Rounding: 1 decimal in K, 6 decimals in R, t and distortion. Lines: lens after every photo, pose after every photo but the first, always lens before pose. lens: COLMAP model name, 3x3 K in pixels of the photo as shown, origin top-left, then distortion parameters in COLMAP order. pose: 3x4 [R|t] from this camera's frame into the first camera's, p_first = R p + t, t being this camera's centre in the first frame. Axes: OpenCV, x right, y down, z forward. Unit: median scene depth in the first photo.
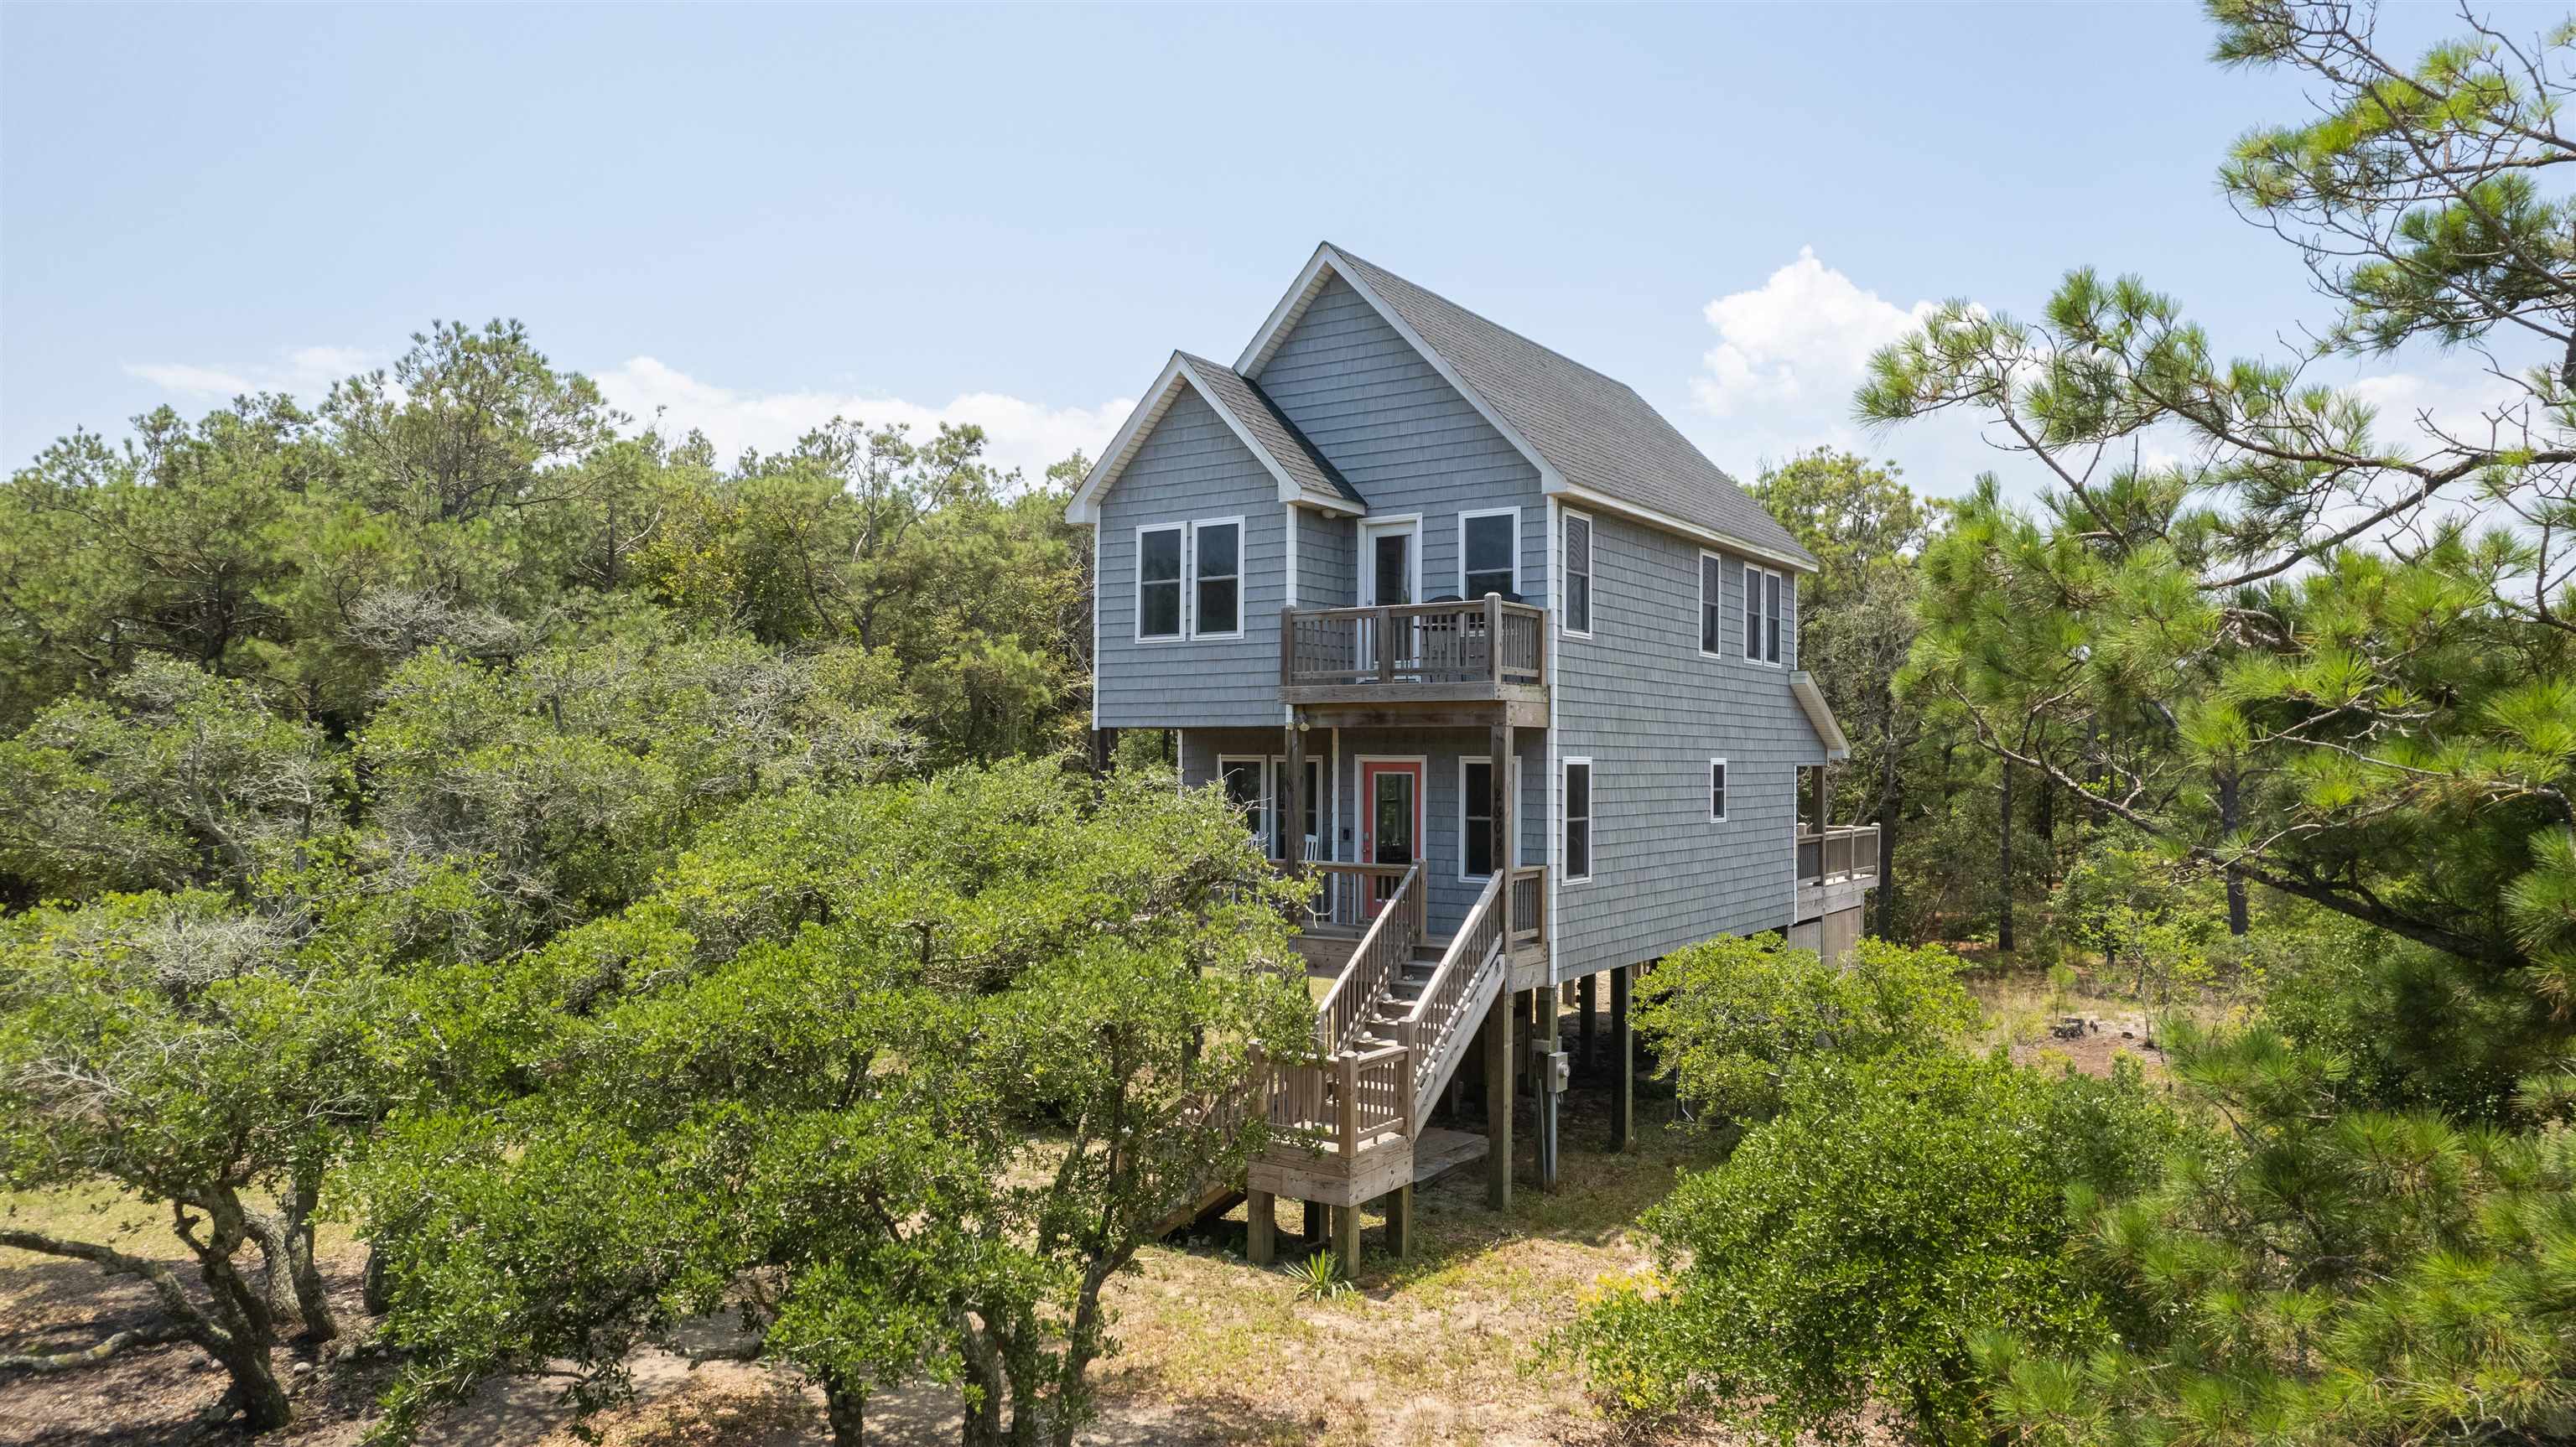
lens RADIAL K [[1669.6, 0, 1288.4], [0, 1669.6, 734.1], [0, 0, 1]] dist [-0.009812, 0.010928]
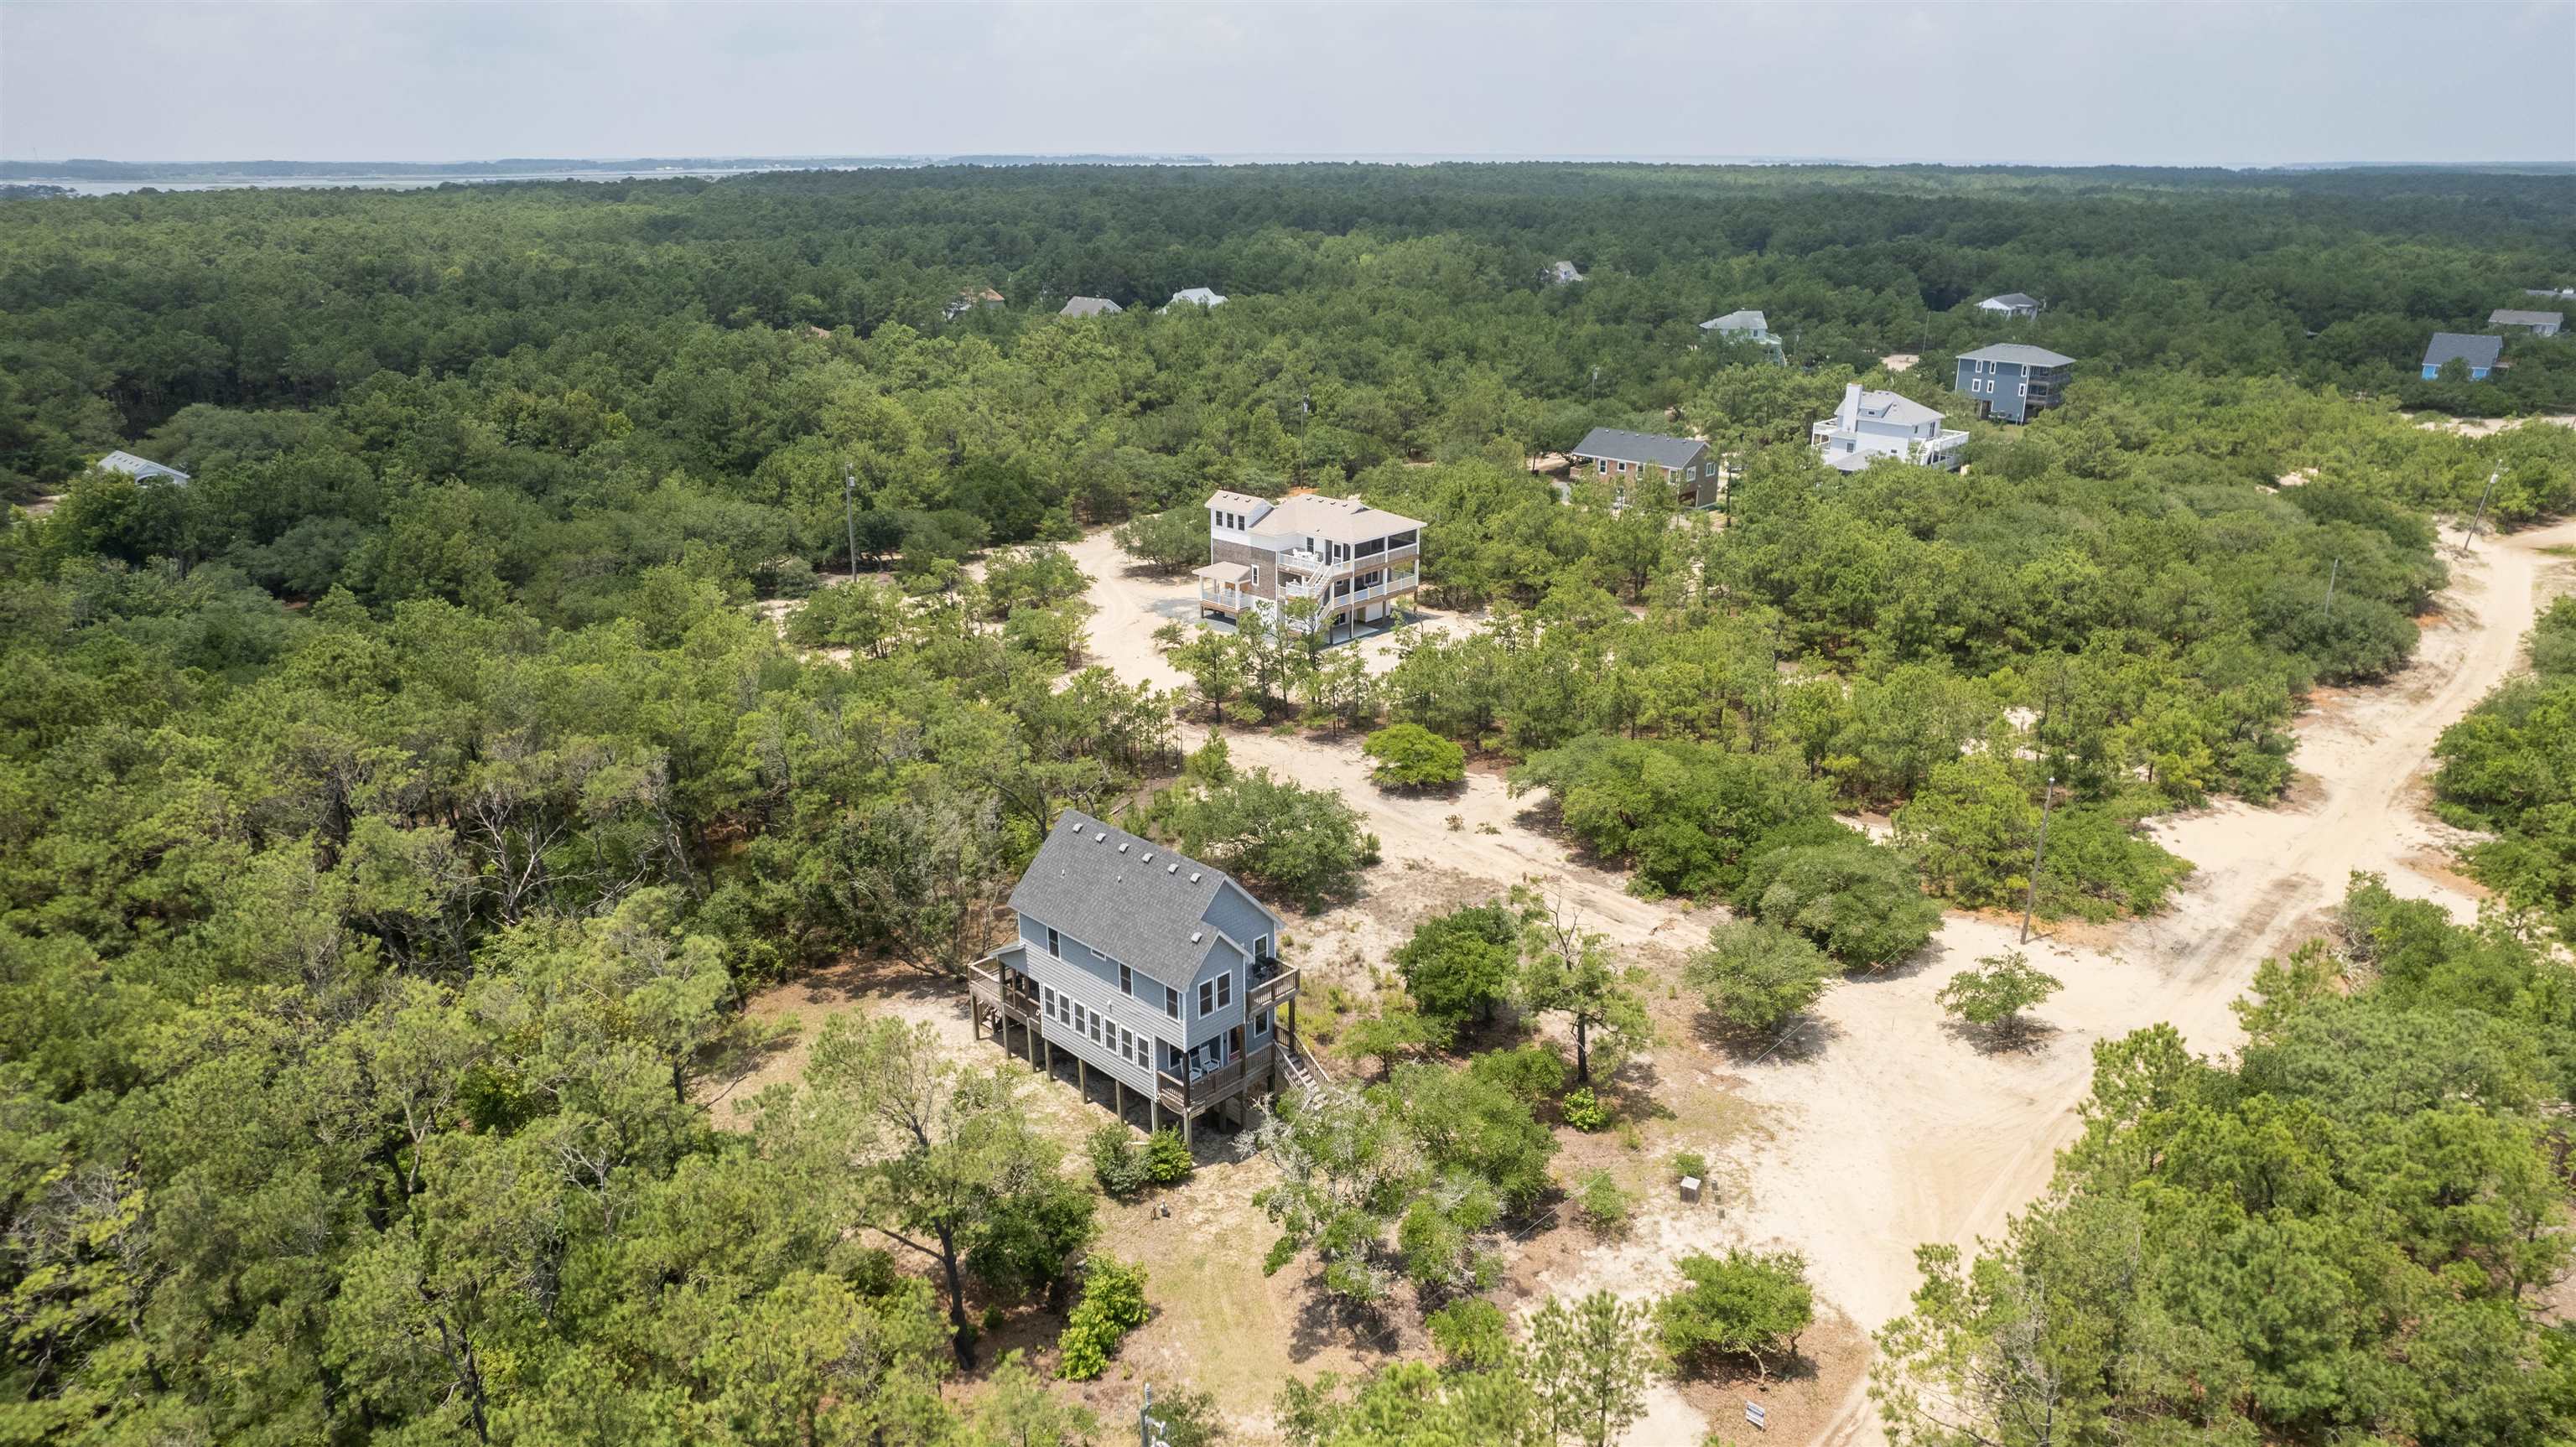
lens RADIAL K [[1669.6, 0, 1300.6], [0, 1669.6, 728.3], [0, 0, 1]] dist [-0.009812, 0.010928]
pose [[0.196937, -0.335494, 0.921227, -2.805225], [-0.013304, 0.938628, 0.344675, -1.679970], [-0.980326, -0.080136, 0.180387, 0.355368]]
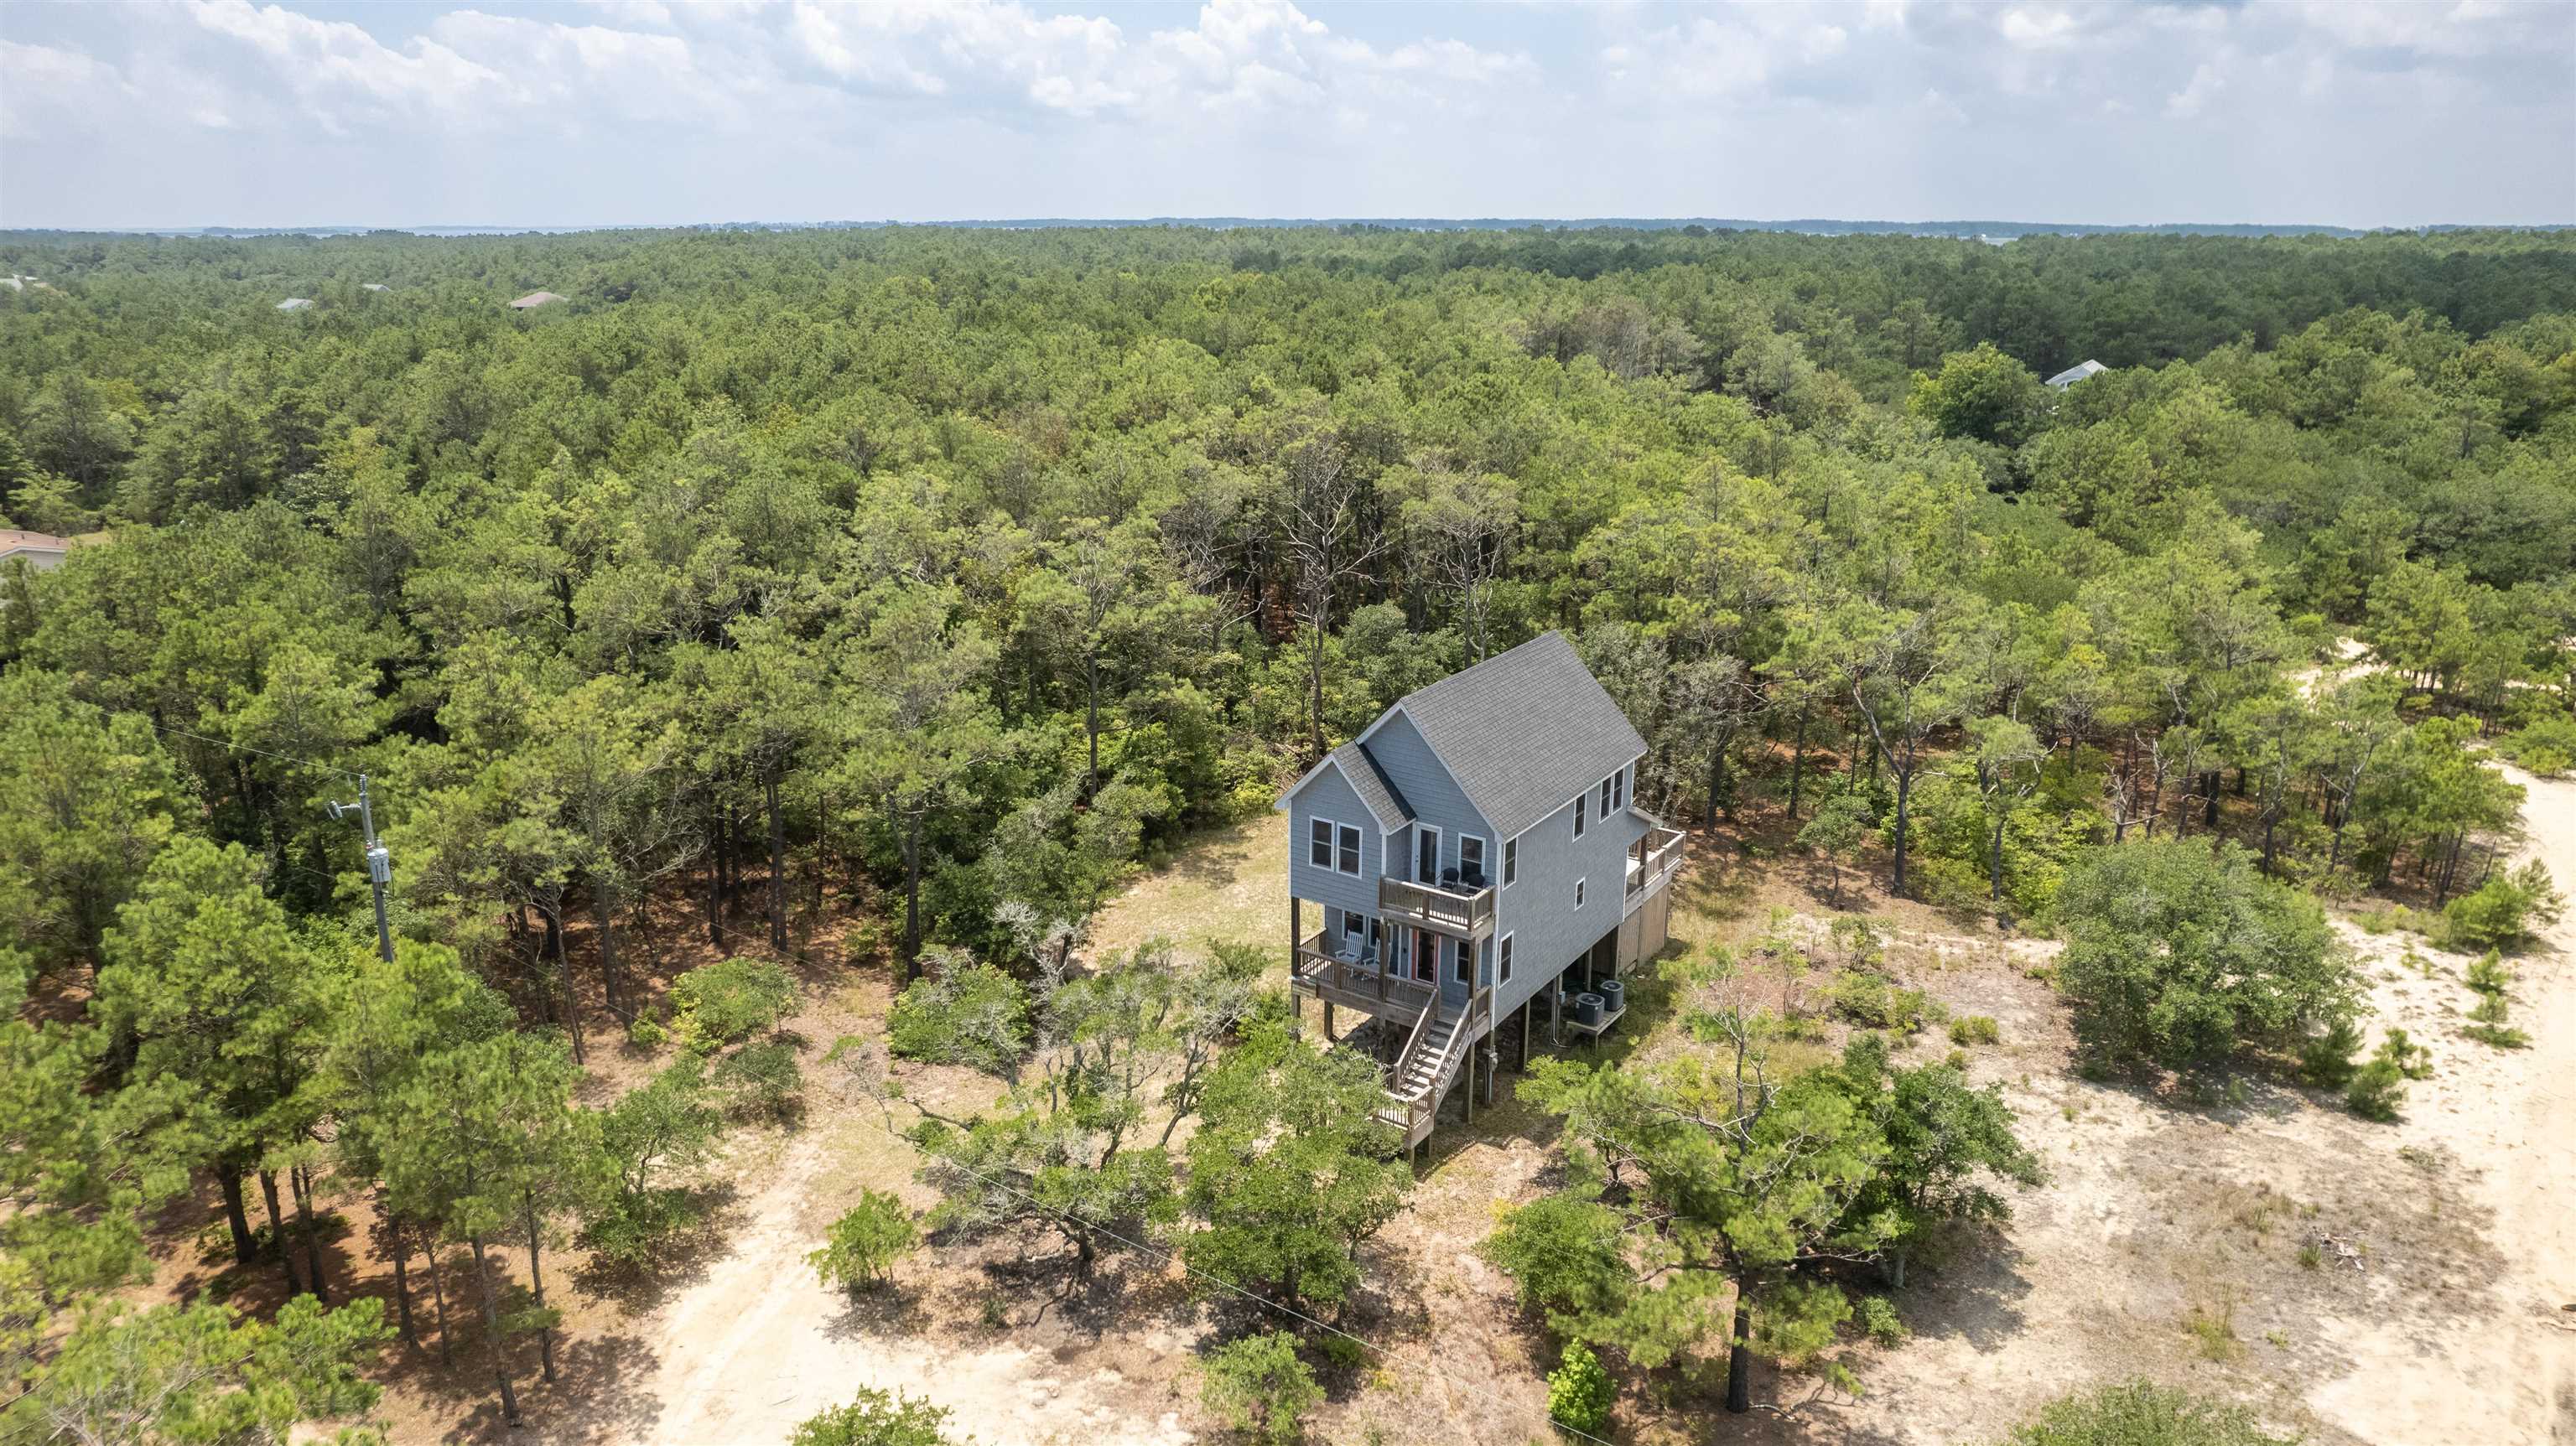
lens RADIAL K [[1669.5, 0, 1296.2], [0, 1669.5, 713.4], [0, 0, 1]] dist [-0.009812, 0.010928]
pose [[0.999974, -0.001507, 0.006999, -0.133270], [-0.000738, 0.950658, 0.310239, -0.991255], [-0.007121, -0.310236, 0.950633, -1.092149]]
